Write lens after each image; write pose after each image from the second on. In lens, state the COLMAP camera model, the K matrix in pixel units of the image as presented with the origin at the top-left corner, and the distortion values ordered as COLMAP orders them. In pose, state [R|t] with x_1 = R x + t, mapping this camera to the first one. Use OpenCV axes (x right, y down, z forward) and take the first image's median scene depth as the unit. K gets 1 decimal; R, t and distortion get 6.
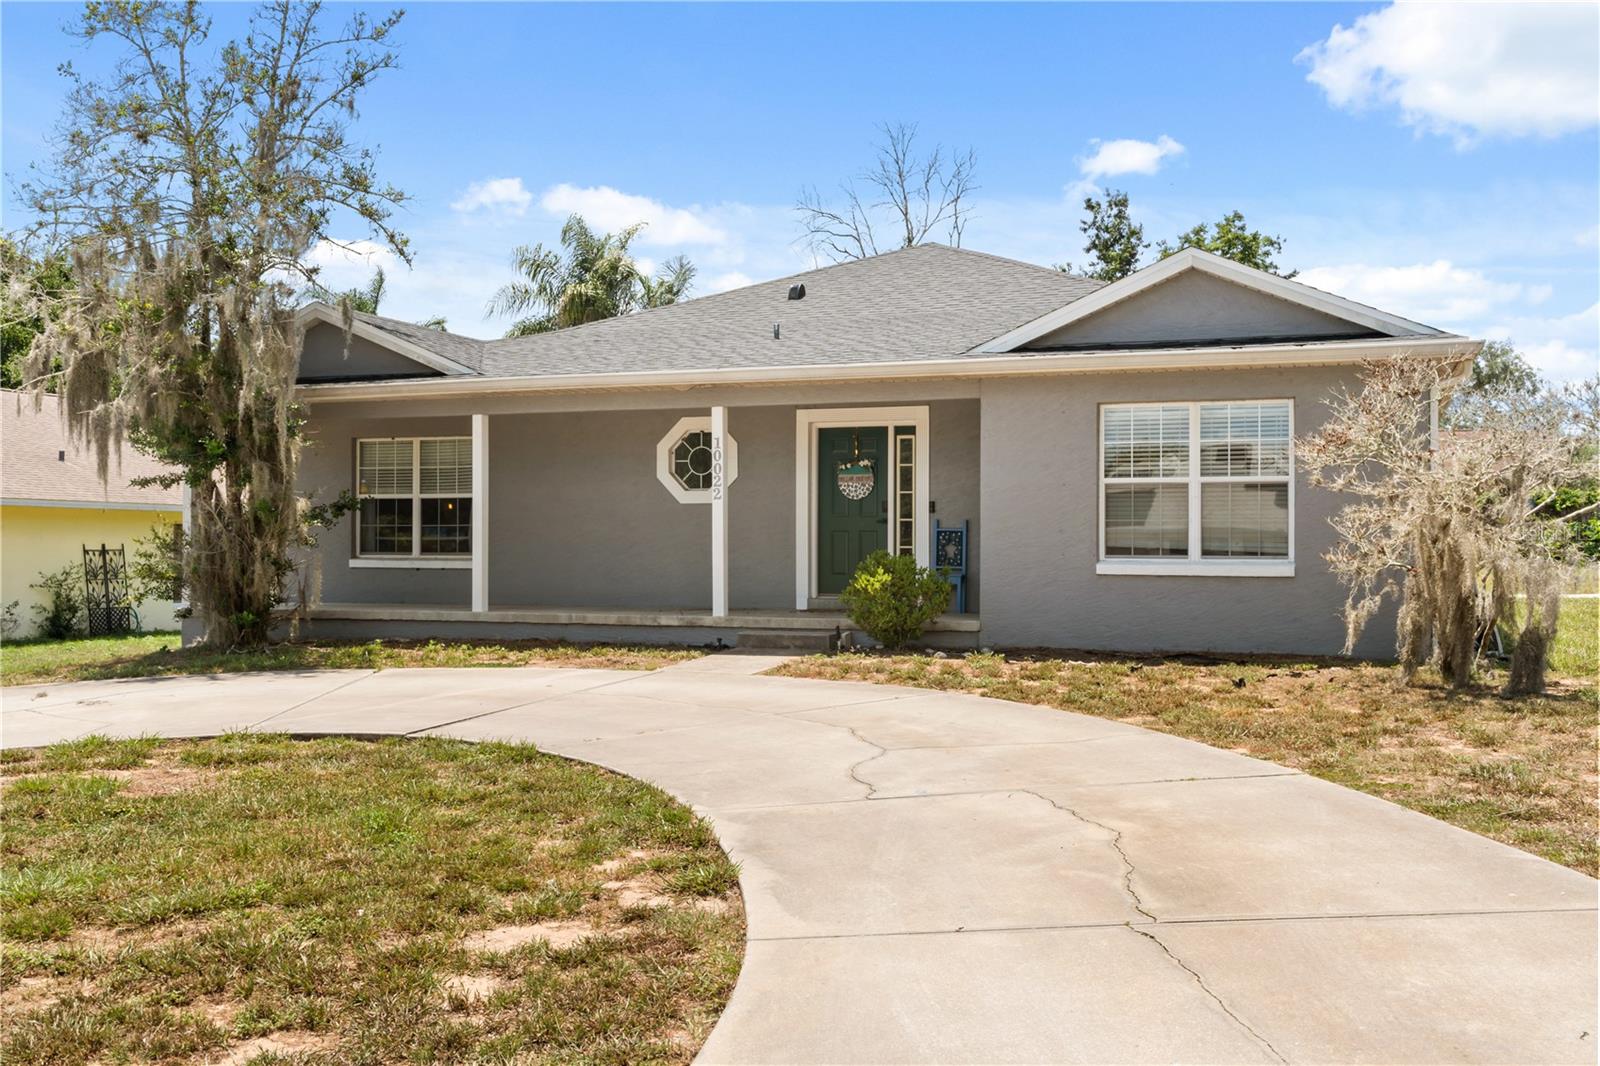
lens RADIAL K [[1609.1, 0, 800.0], [0, 1609.1, 533.0], [0, 0, 1]] dist [0.009045, 0.009707]
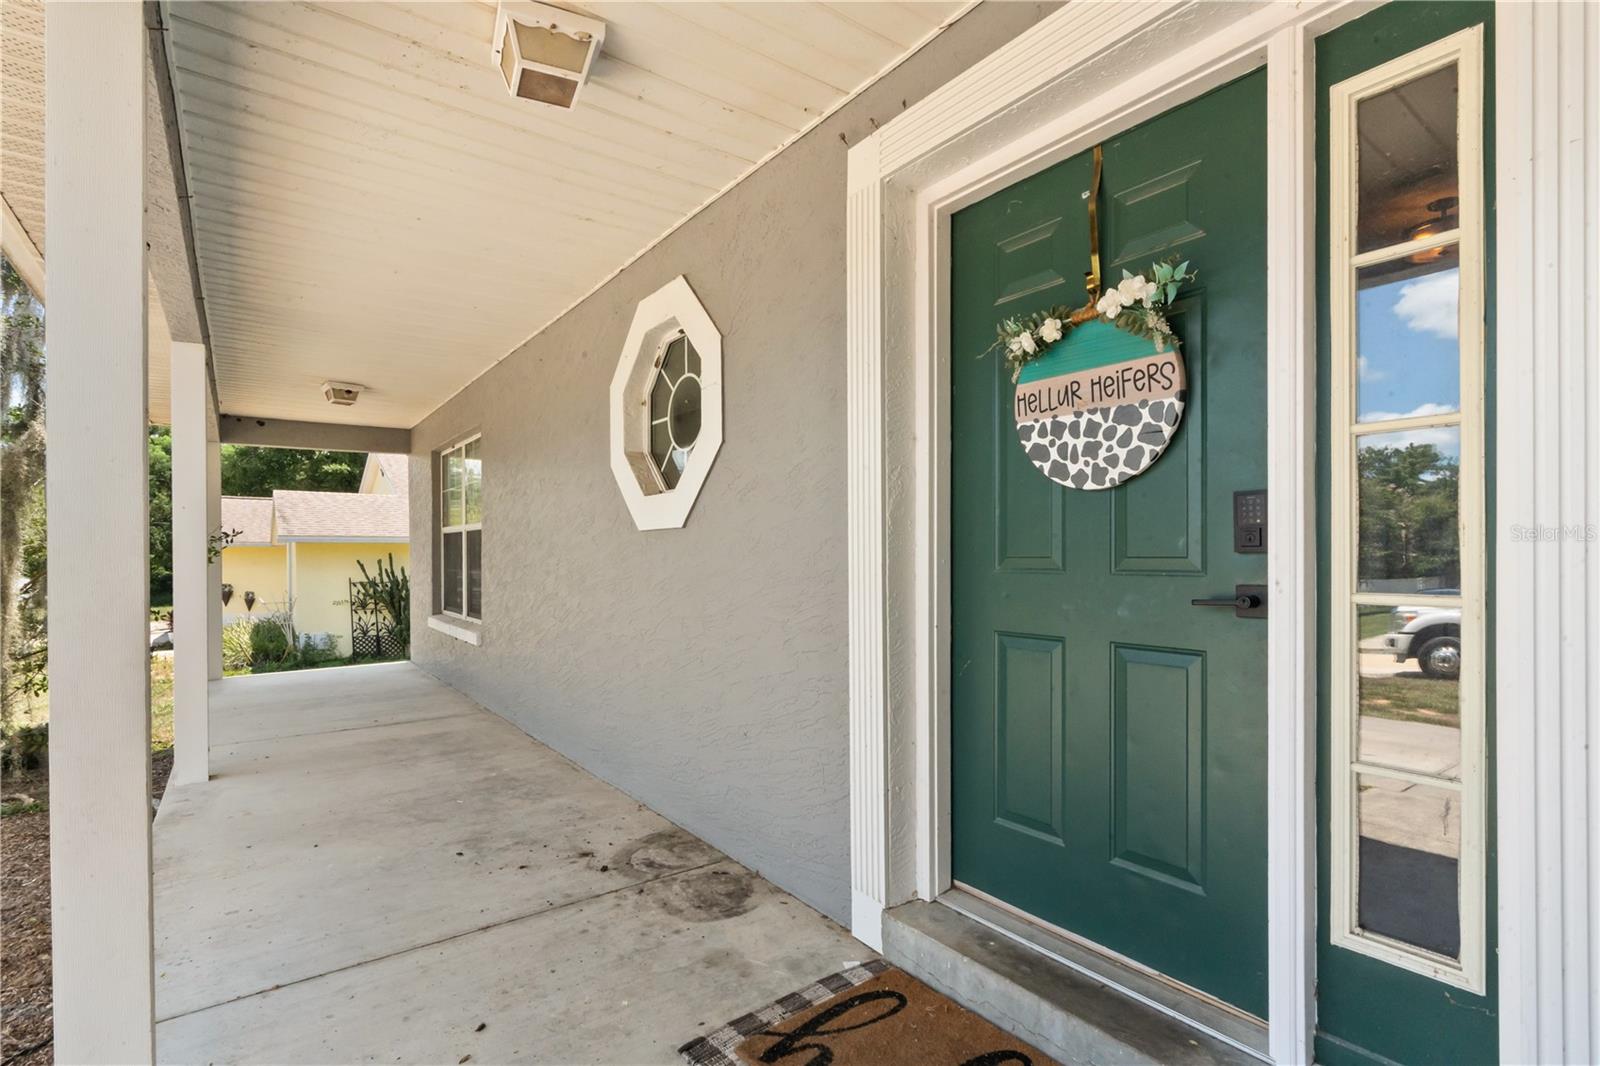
lens RADIAL K [[725.4, 0, 799.5], [0, 725.4, 543.2], [0, 0, 1]] dist [-0.011655, 0.000190]
pose [[0.847134, -0.000822, -0.531379, 0.055096], [-0.000976, 0.999995, -0.003104, -0.014184], [0.531378, 0.003148, 0.847129, 0.944478]]
